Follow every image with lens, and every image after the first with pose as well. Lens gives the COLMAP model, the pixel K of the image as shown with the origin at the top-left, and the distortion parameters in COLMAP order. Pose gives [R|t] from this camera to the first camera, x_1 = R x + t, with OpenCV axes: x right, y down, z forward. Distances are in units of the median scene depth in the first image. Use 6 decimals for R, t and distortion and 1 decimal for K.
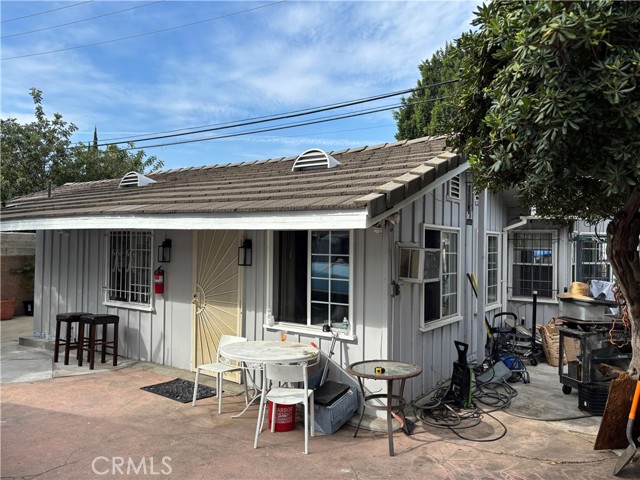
lens RADIAL K [[481.6, 0, 319.6], [0, 481.6, 240.8], [0, 0, 1]] dist [0.040799, -0.028145]
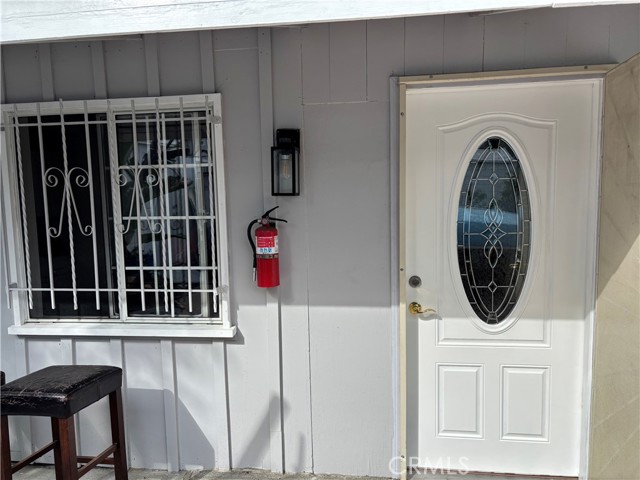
lens RADIAL K [[481.6, 0, 319.9], [0, 481.6, 239.1], [0, 0, 1]] dist [0.040799, -0.028145]
pose [[0.890358, -0.067390, 0.450246, -0.427800], [0.026682, 0.995008, 0.096163, 0.040016], [-0.454478, -0.073606, 0.887711, 0.640153]]
